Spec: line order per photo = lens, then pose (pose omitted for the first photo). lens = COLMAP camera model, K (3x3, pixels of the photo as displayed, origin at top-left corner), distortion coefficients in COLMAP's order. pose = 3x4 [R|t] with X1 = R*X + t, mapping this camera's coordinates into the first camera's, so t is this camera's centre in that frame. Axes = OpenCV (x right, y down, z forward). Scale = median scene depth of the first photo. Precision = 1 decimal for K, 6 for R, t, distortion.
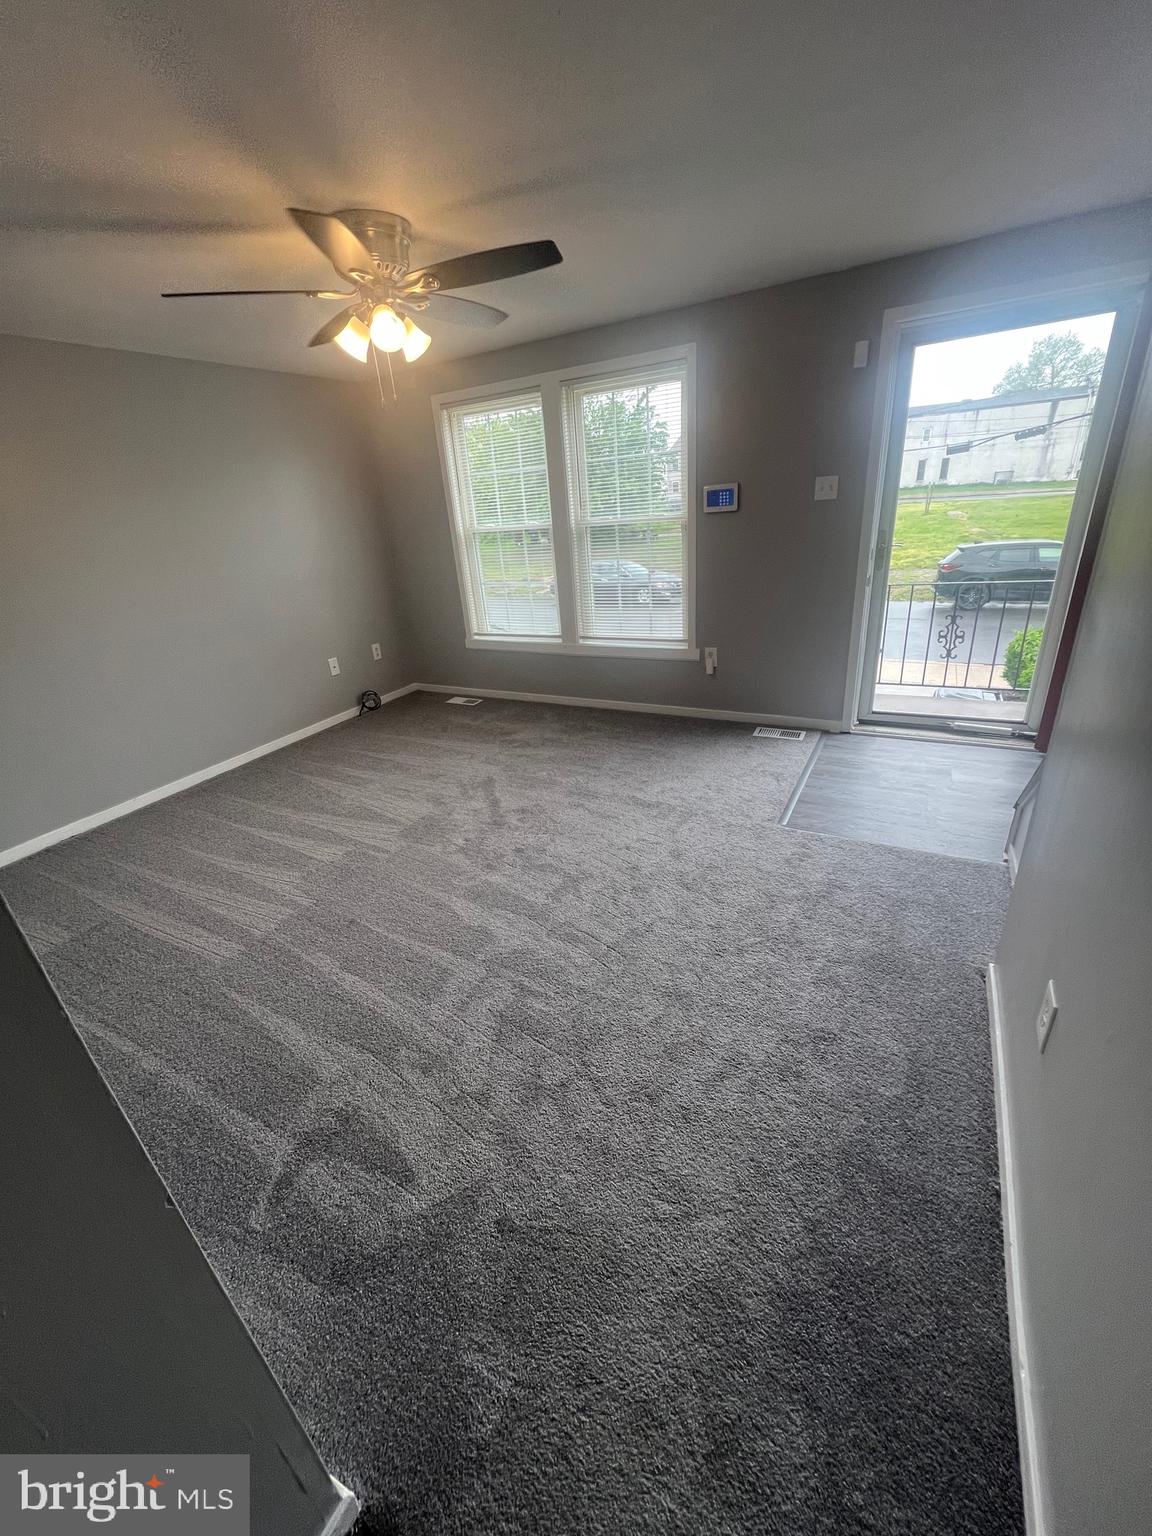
lens RADIAL K [[611.6, 0, 576.0], [0, 611.6, 768.0], [0, 0, 1]] dist [0.000679, 0.000021]
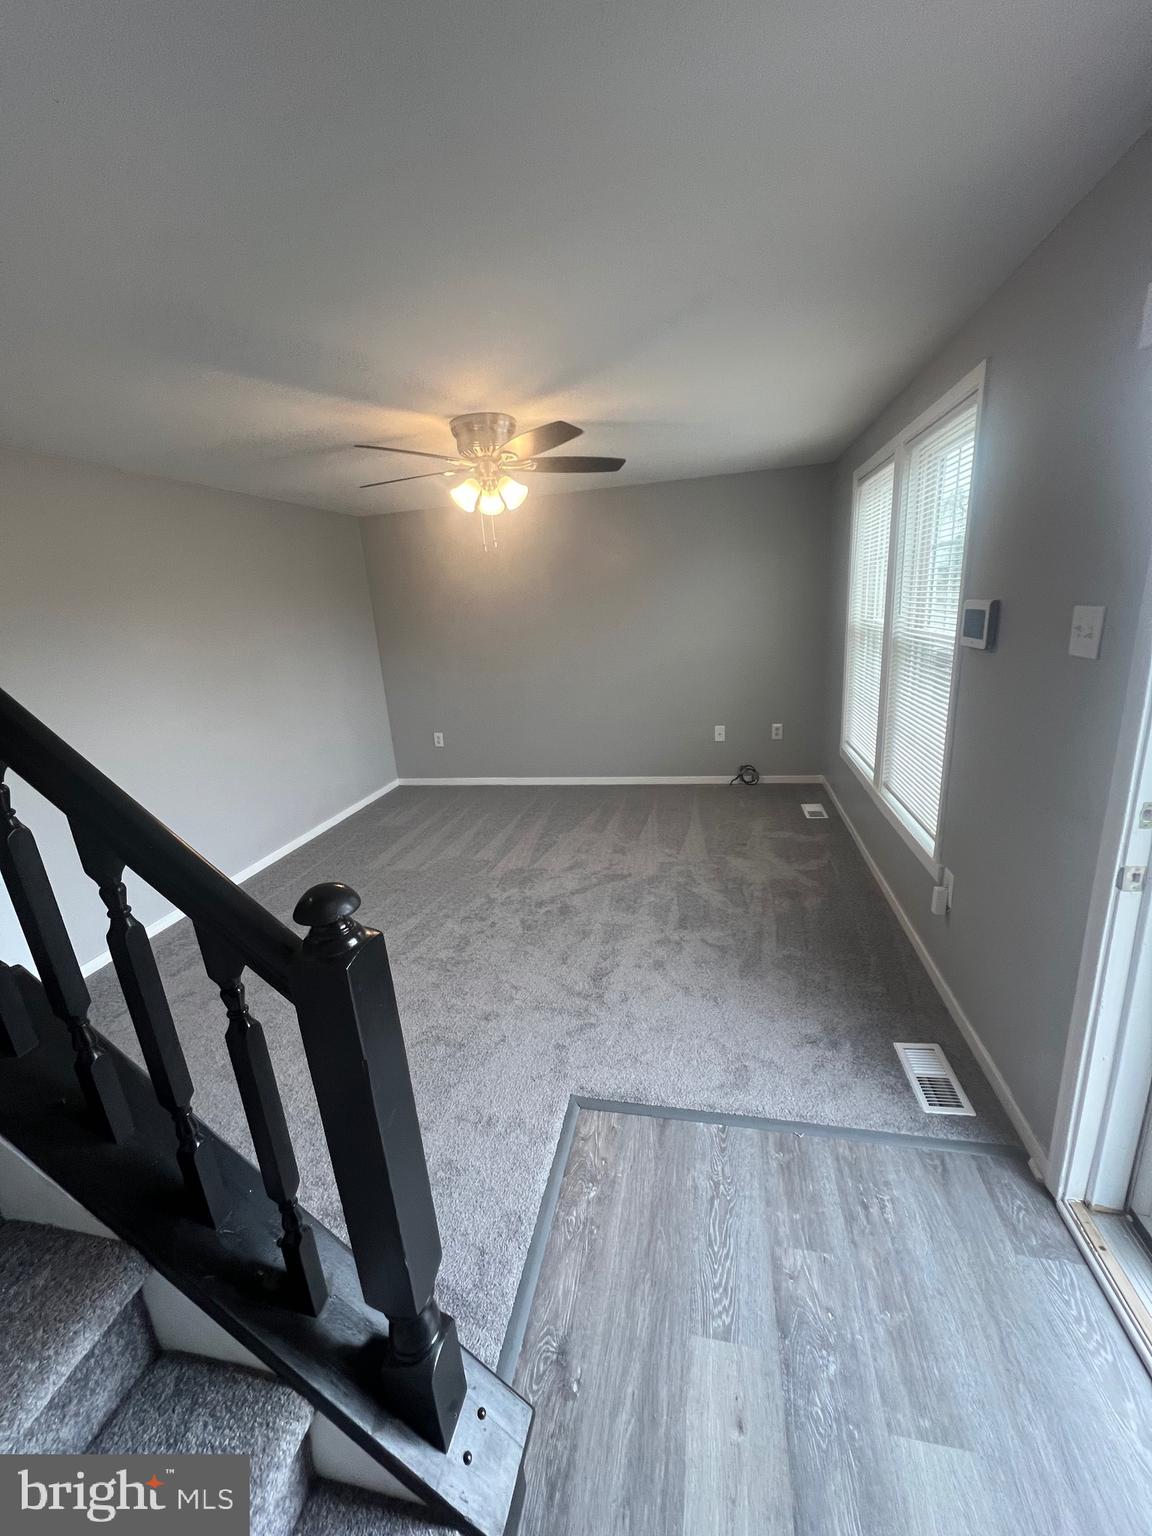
lens RADIAL K [[611.6, 0, 576.0], [0, 611.6, 768.0], [0, 0, 1]] dist [0.000679, 0.000021]
pose [[0.283622, 0.310463, -0.907288, 0.651584], [-0.343381, 0.916282, 0.206199, -0.305512], [0.895348, 0.253063, 0.366484, 0.497254]]
